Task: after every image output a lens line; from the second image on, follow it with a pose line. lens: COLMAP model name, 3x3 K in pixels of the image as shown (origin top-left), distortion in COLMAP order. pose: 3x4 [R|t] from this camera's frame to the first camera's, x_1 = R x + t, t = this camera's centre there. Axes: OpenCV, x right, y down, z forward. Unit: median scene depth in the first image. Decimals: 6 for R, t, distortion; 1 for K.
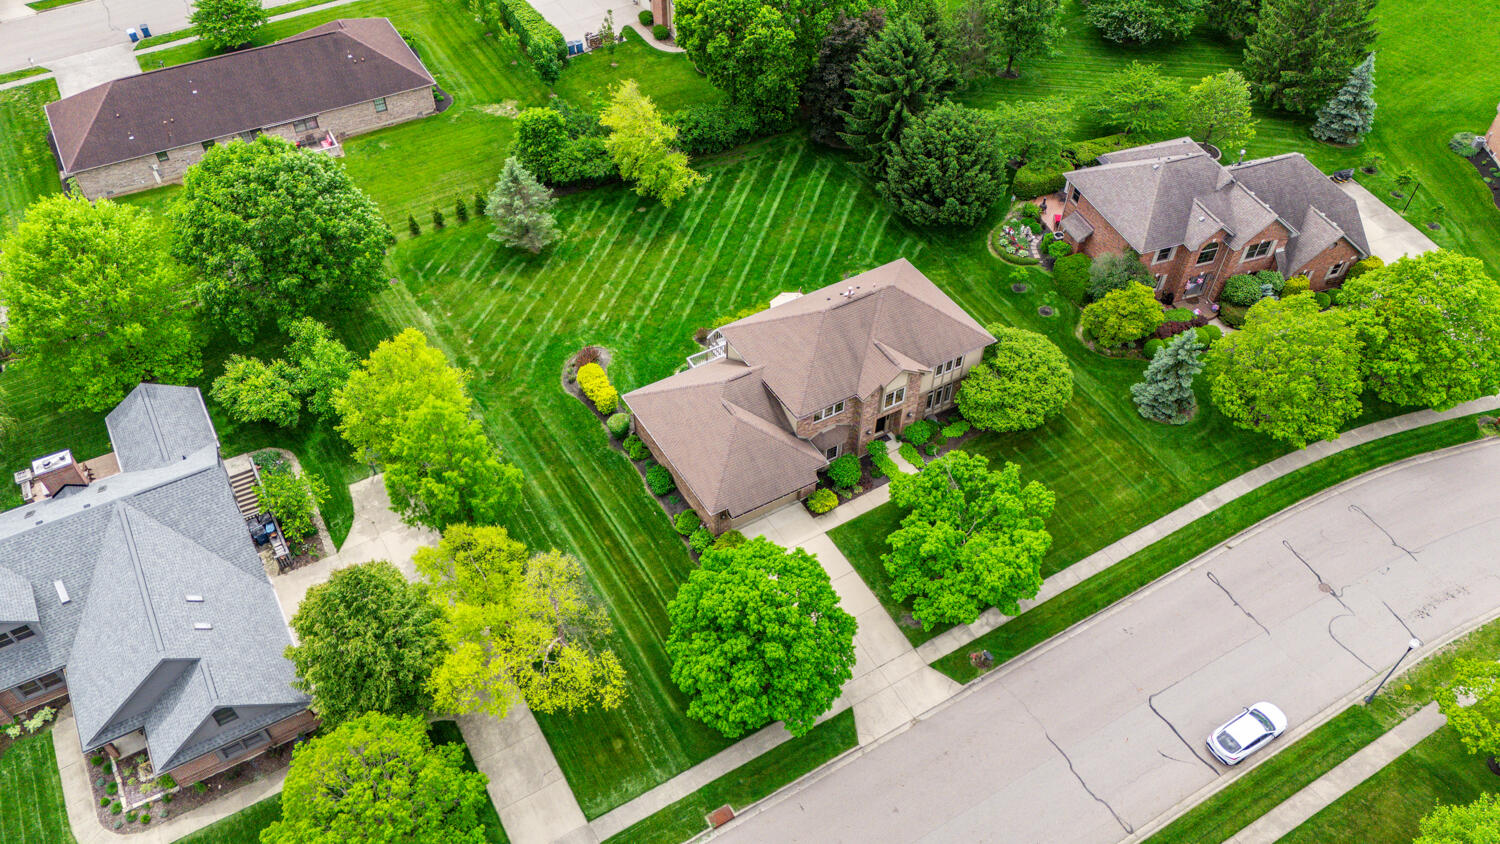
lens RADIAL K [[1138.0, 0, 750.0], [0, 1138.0, 422.0], [0, 0, 1]] dist [0.042683, -0.003846]
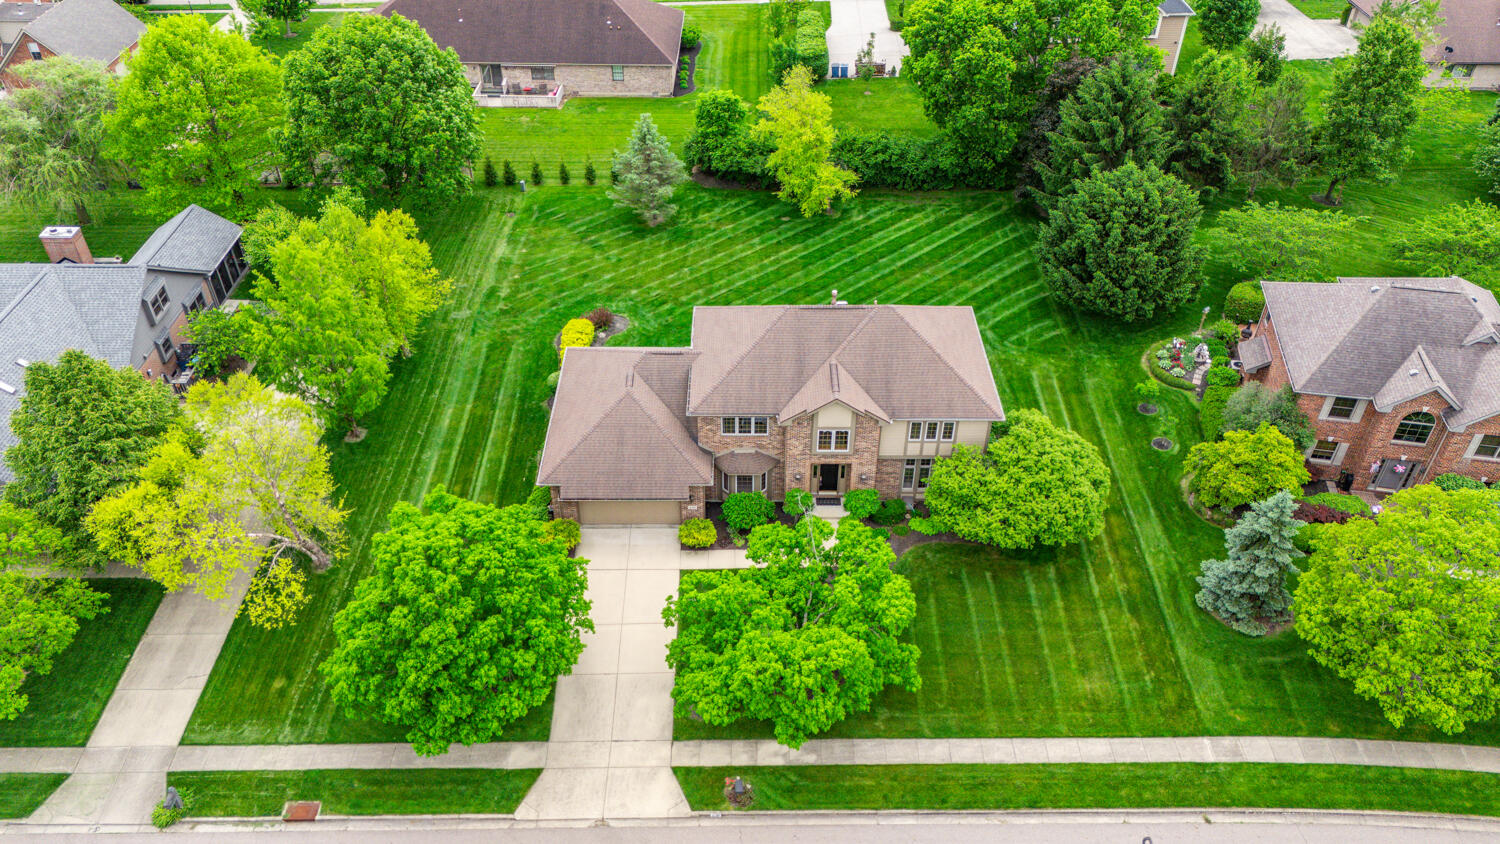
lens RADIAL K [[1155.5, 0, 757.0], [0, 1155.5, 425.6], [0, 0, 1]] dist [0.036308, -0.009587]
pose [[0.864474, 0.305900, -0.398885, 0.350672], [-0.360114, 0.930510, -0.066852, 0.035456], [0.350716, 0.201436, 0.914561, 0.255405]]
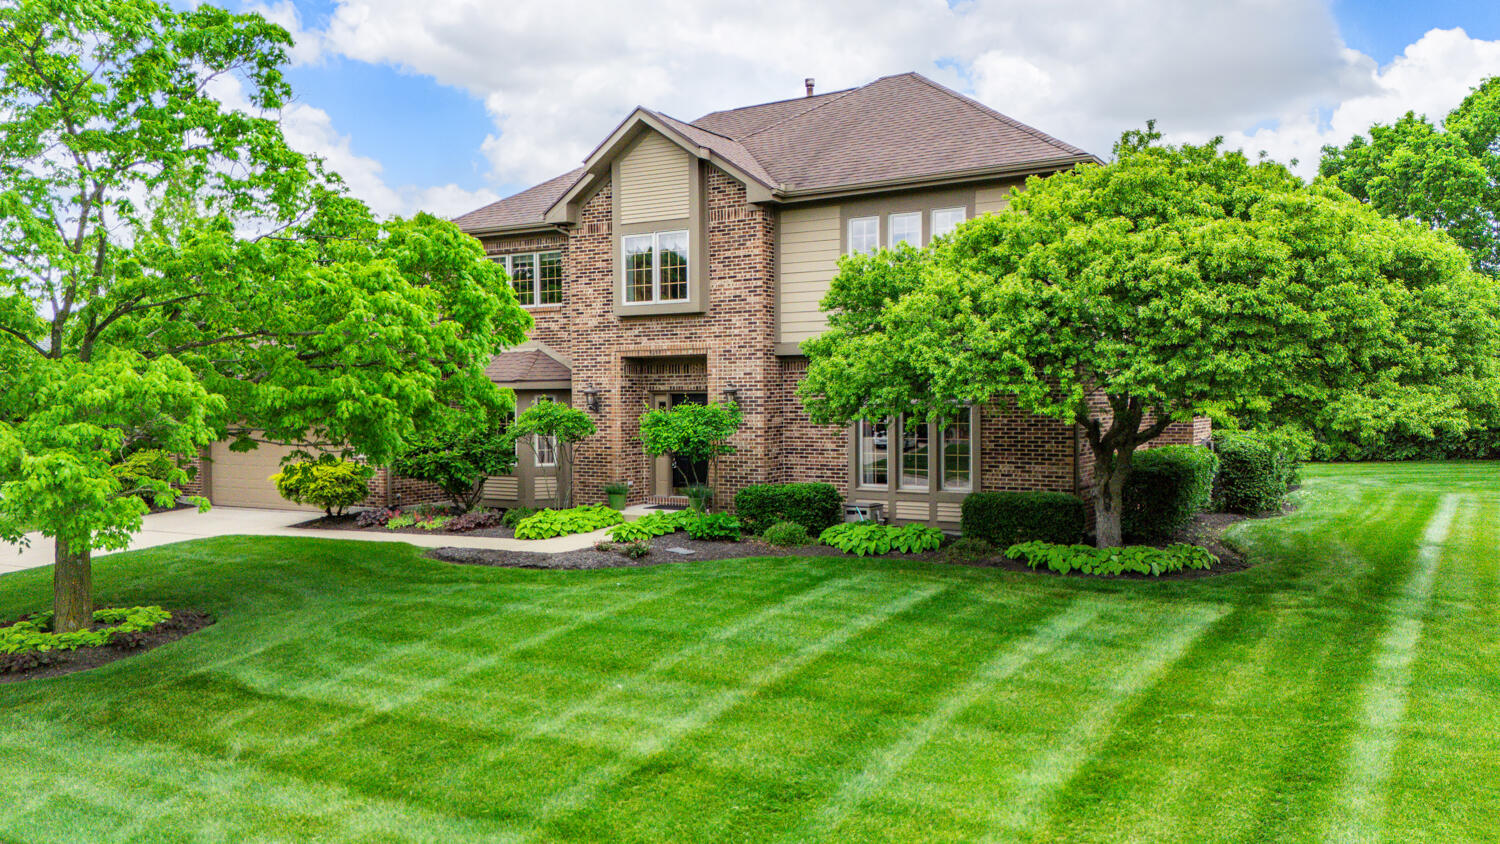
lens RADIAL K [[1138.0, 0, 750.0], [0, 1138.0, 422.0], [0, 0, 1]] dist [0.042683, -0.003846]
pose [[0.486761, 0.017895, -0.873352, 0.360594], [-0.617376, 0.714356, -0.329457, 0.080817], [0.617989, 0.699554, 0.358769, 0.853934]]
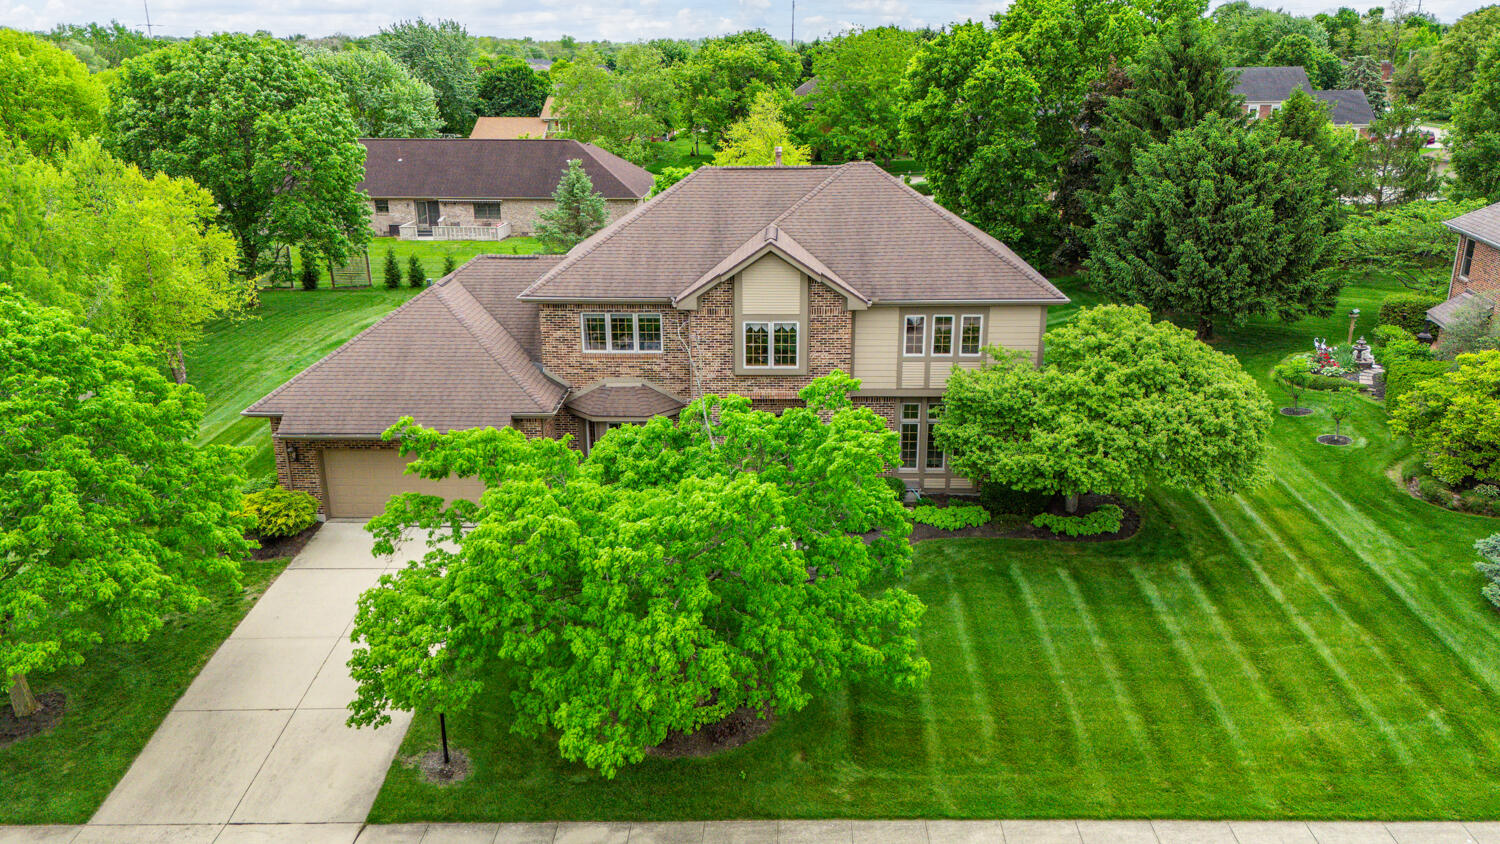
lens RADIAL K [[1166.5, 0, 759.3], [0, 1166.5, 392.0], [0, 0, 1]] dist [0.014610, 0.000324]
pose [[0.849794, 0.138593, -0.508569, 0.319228], [-0.369101, 0.845255, -0.386405, 0.151649], [0.376317, 0.516078, 0.769447, 0.607500]]
